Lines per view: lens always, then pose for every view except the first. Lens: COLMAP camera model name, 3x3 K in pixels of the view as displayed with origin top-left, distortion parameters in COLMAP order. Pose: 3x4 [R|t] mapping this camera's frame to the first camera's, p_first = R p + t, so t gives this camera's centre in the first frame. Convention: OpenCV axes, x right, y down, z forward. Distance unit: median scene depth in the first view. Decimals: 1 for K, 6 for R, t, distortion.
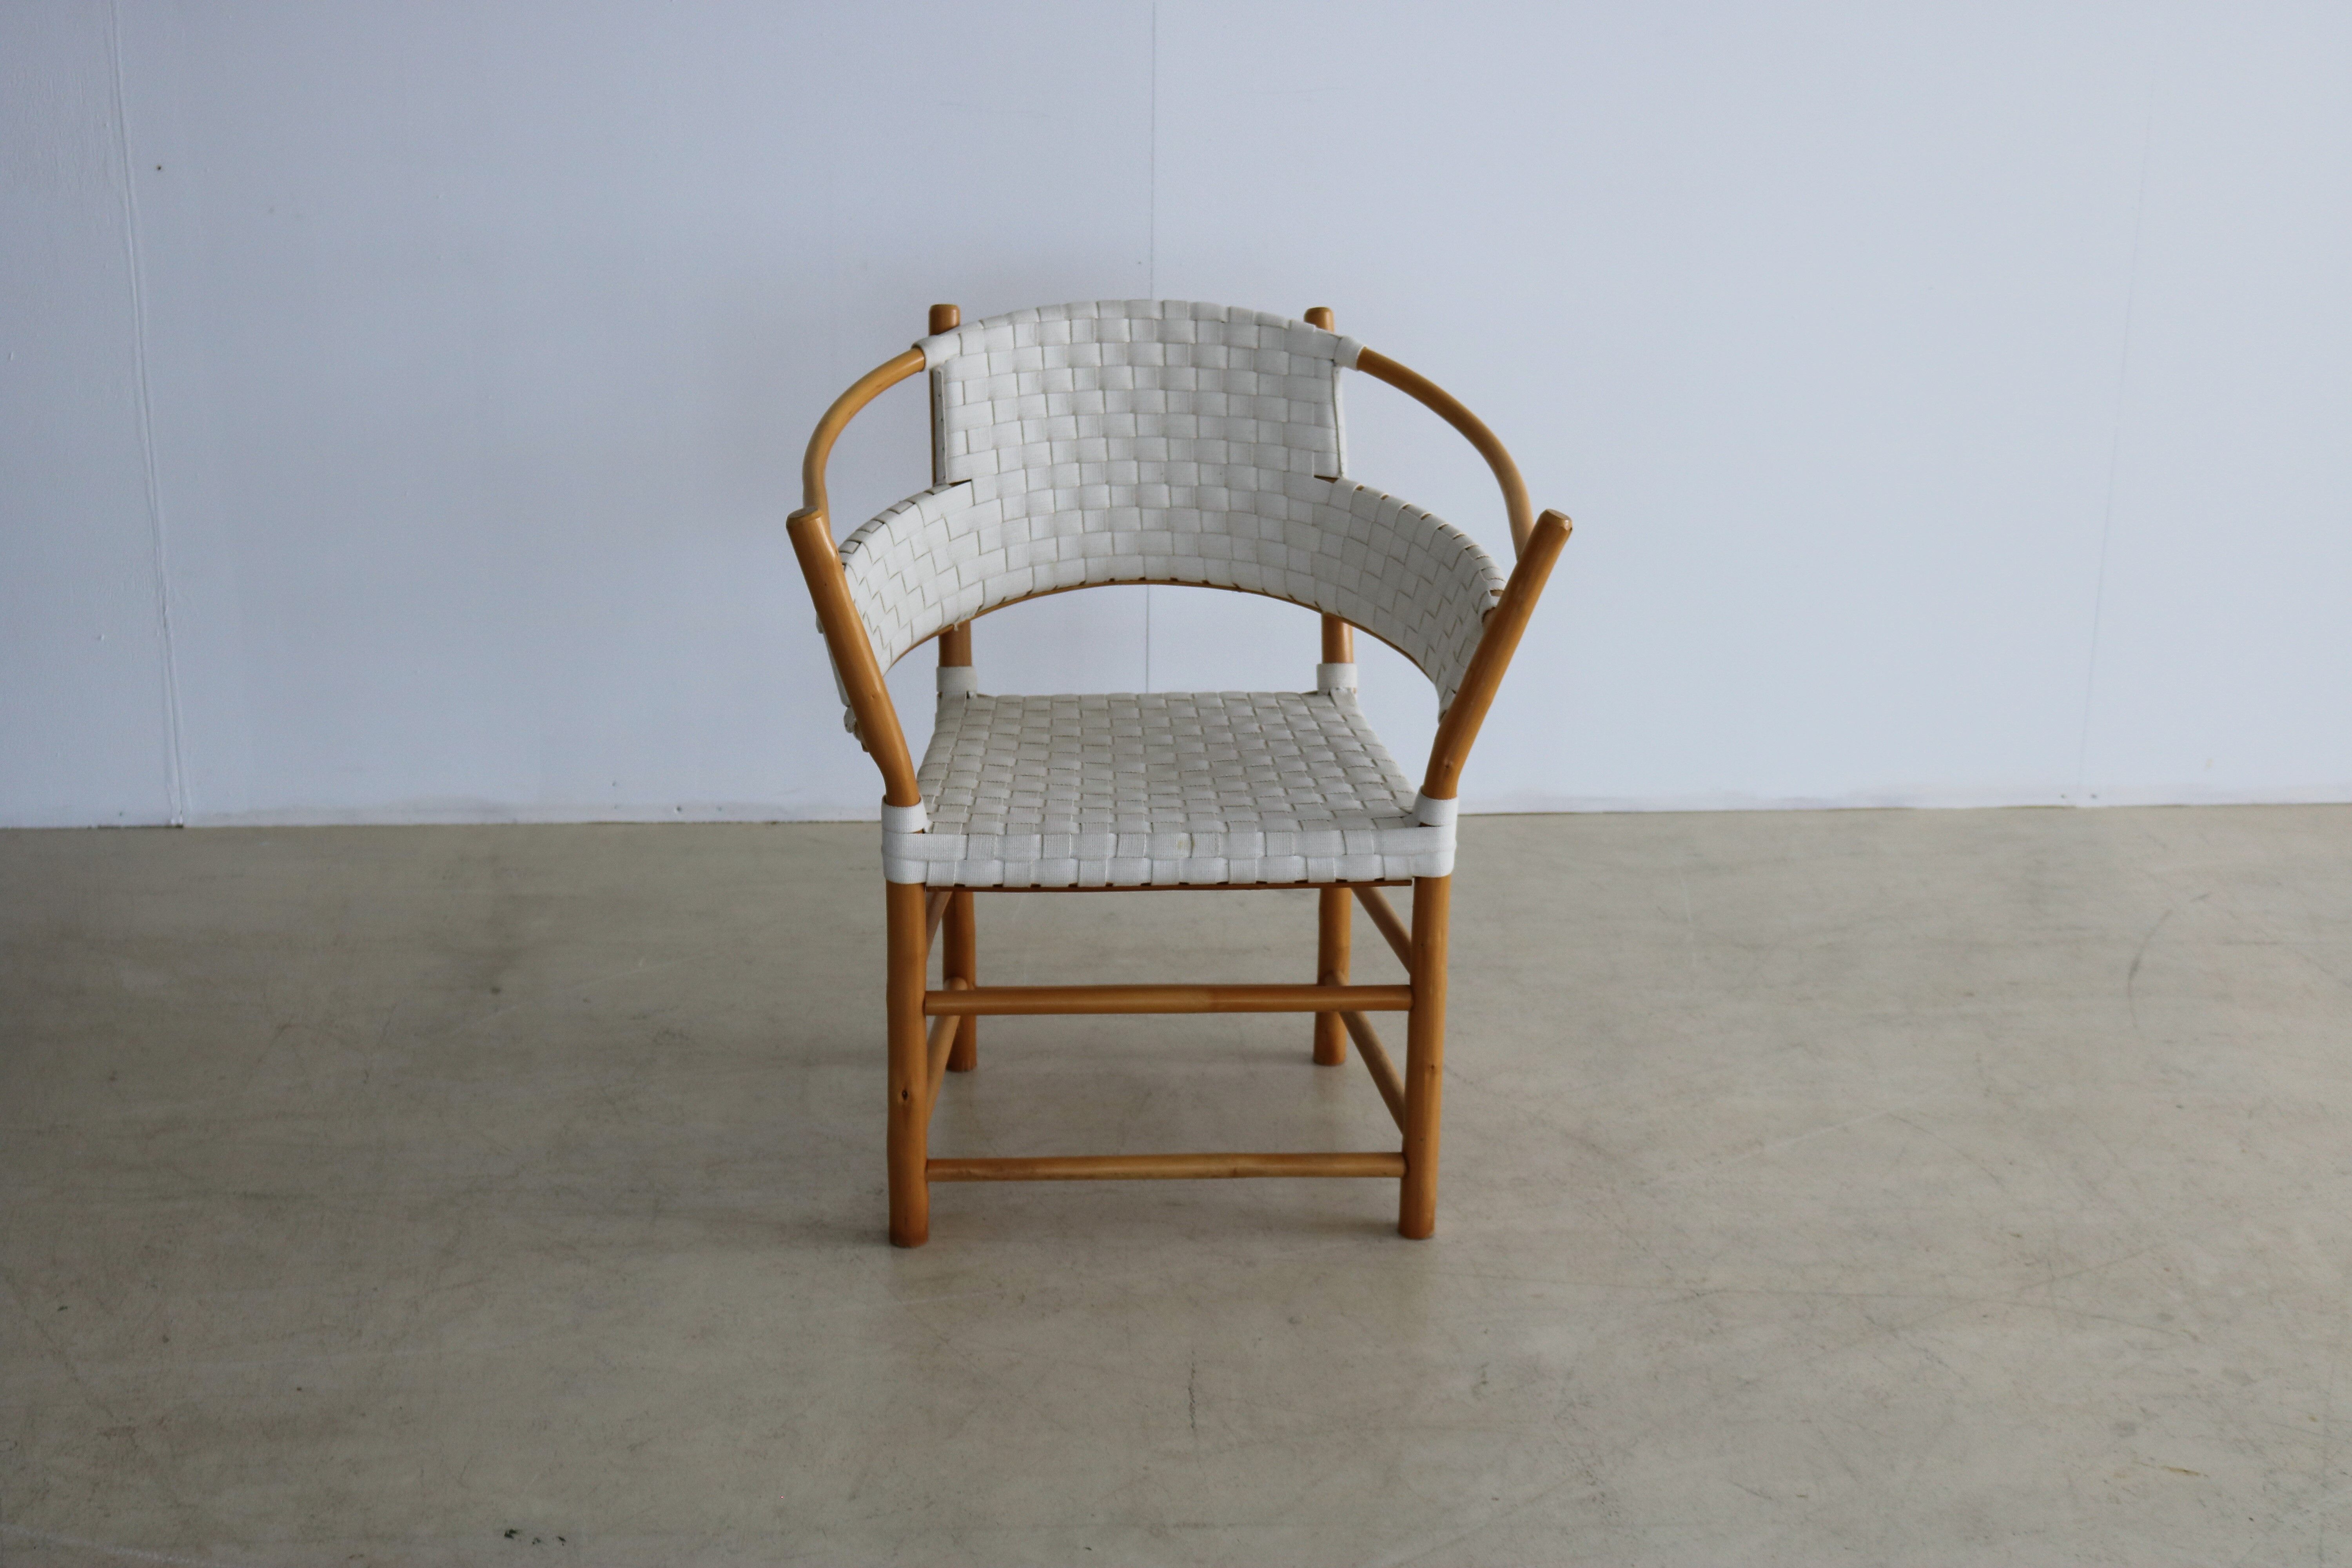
lens RADIAL K [[3272.8, 0, 1175.1], [0, 3272.8, 732.3], [0, 0, 1]] dist [-0.038060, 0.000000]
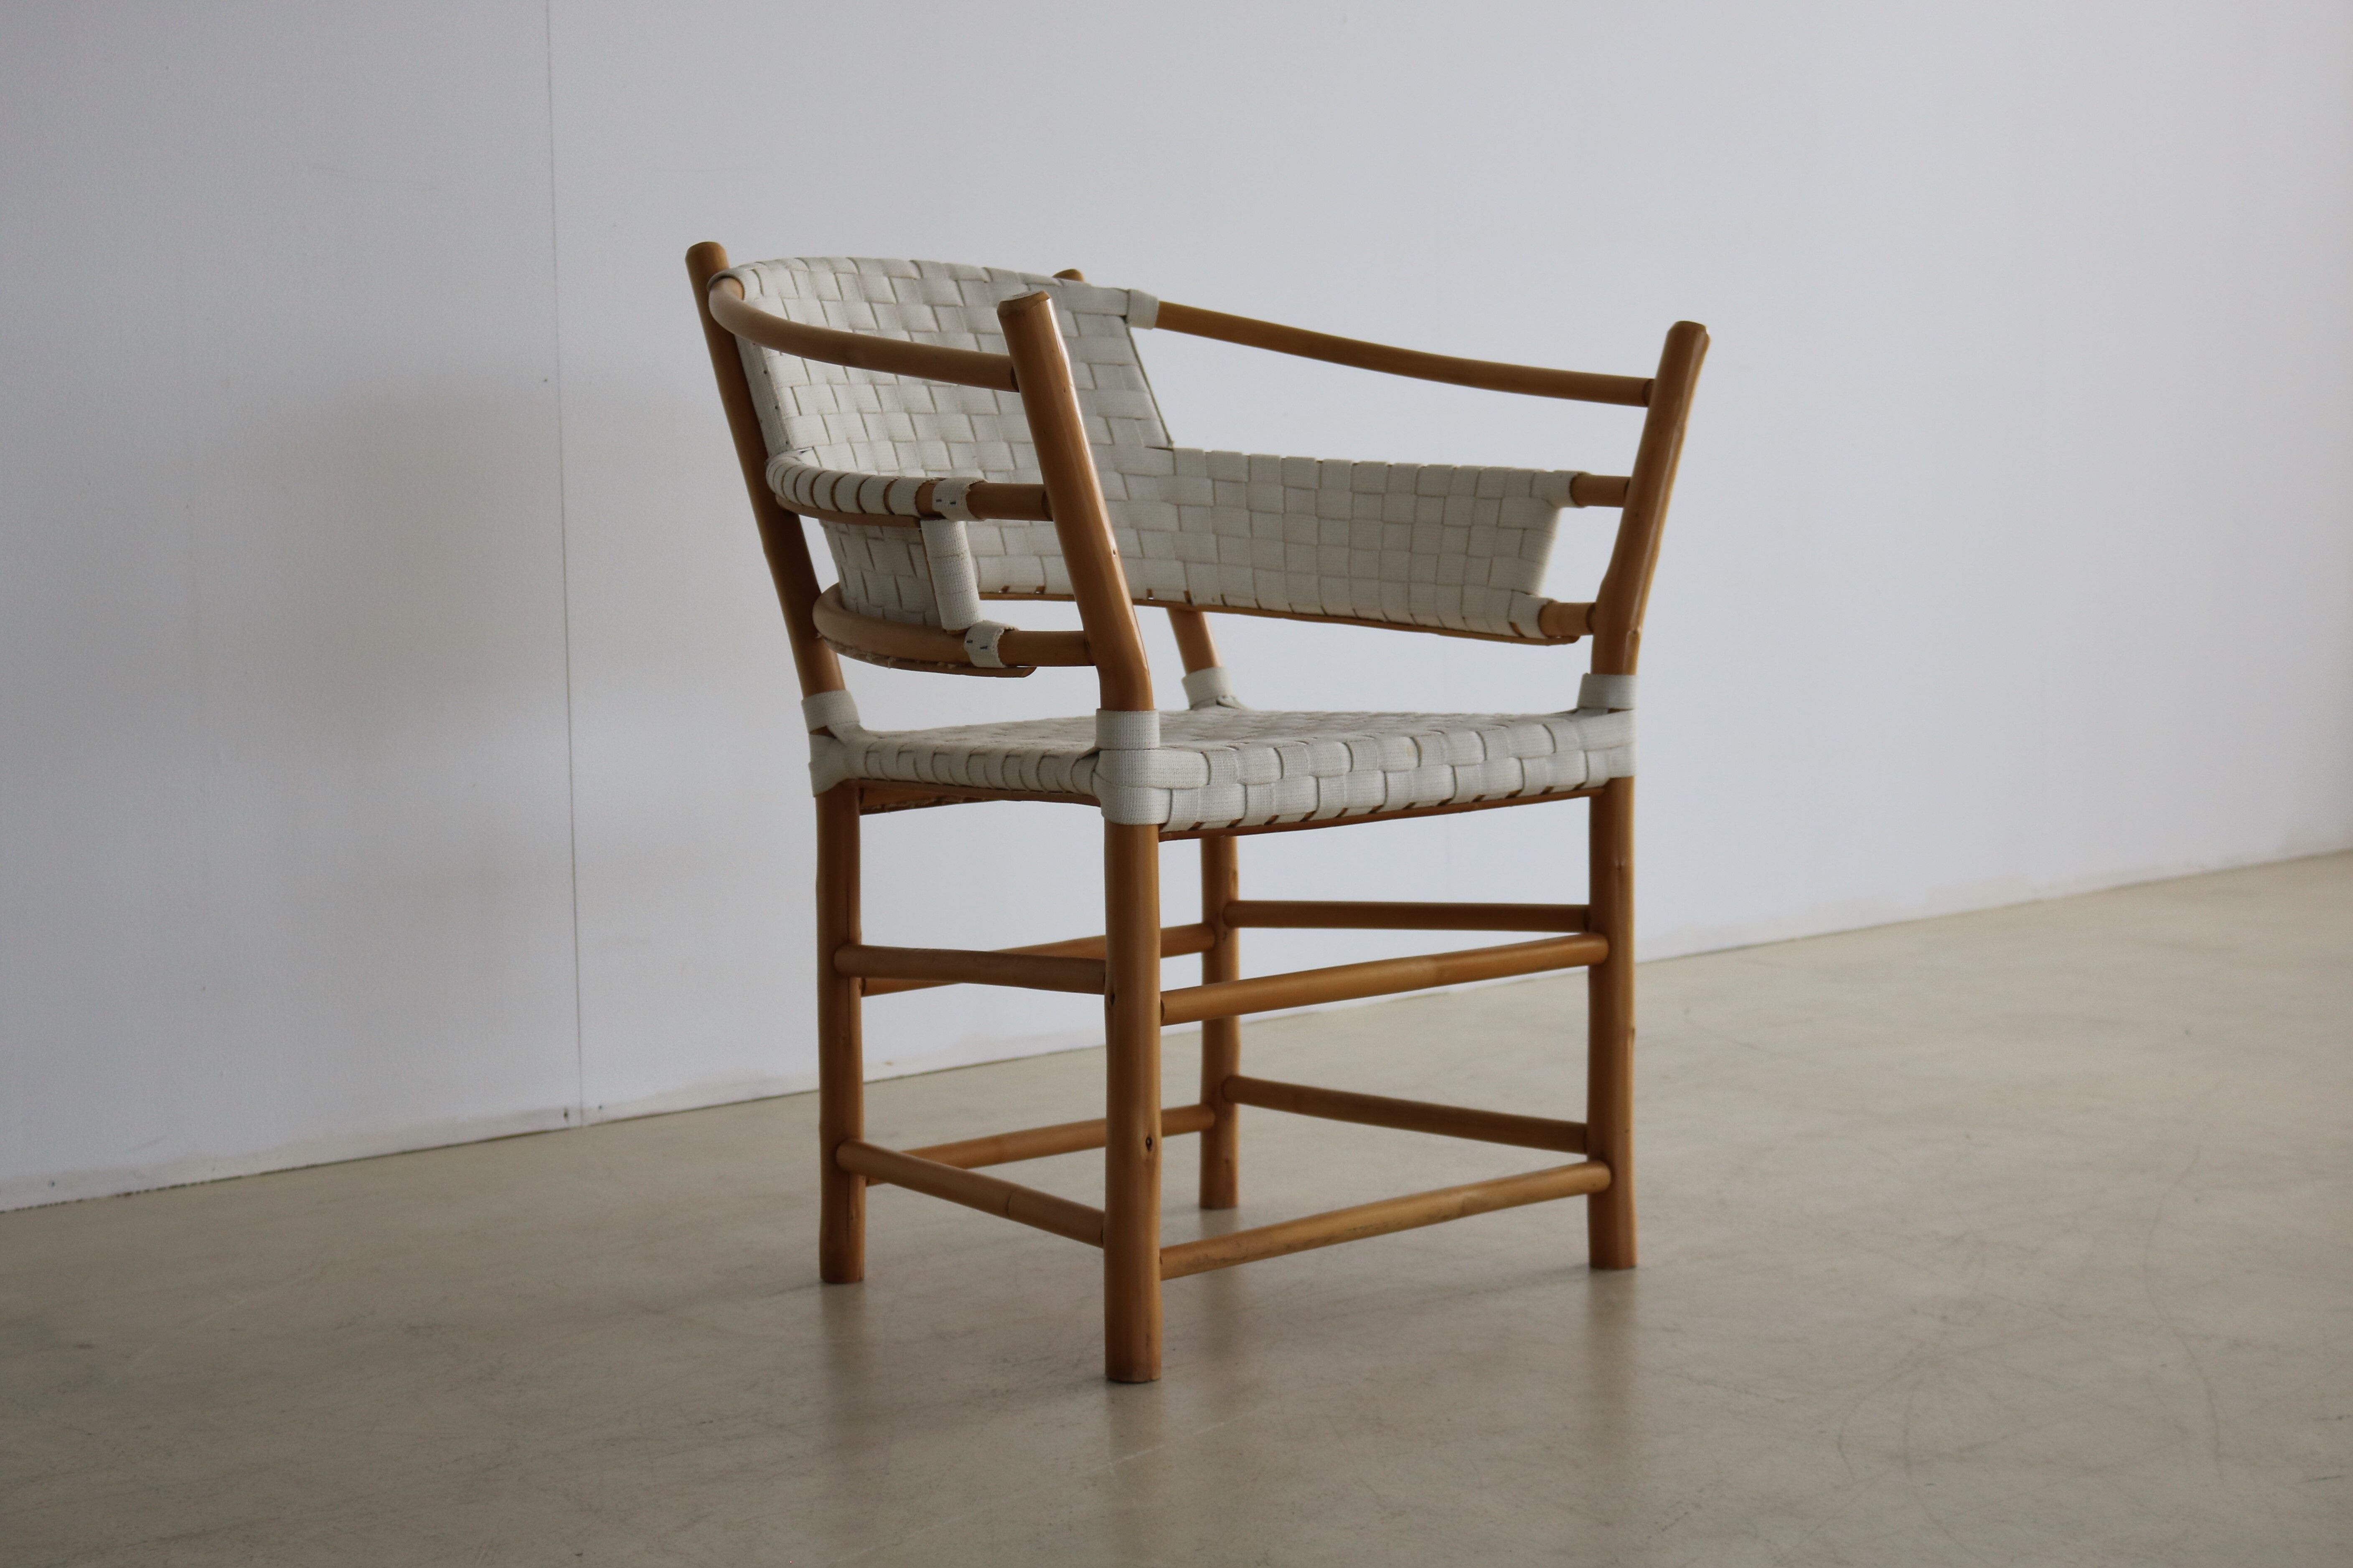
lens RADIAL K [[3491.7, 0, 1083.3], [0, 3491.7, 752.7], [0, 0, 1]] dist [-0.047754, 0.000000]
pose [[0.798736, -0.071331, 0.597439, -0.493298], [0.226959, 0.955316, -0.189368, 0.154865], [-0.557235, 0.286849, 0.779234, 0.354888]]
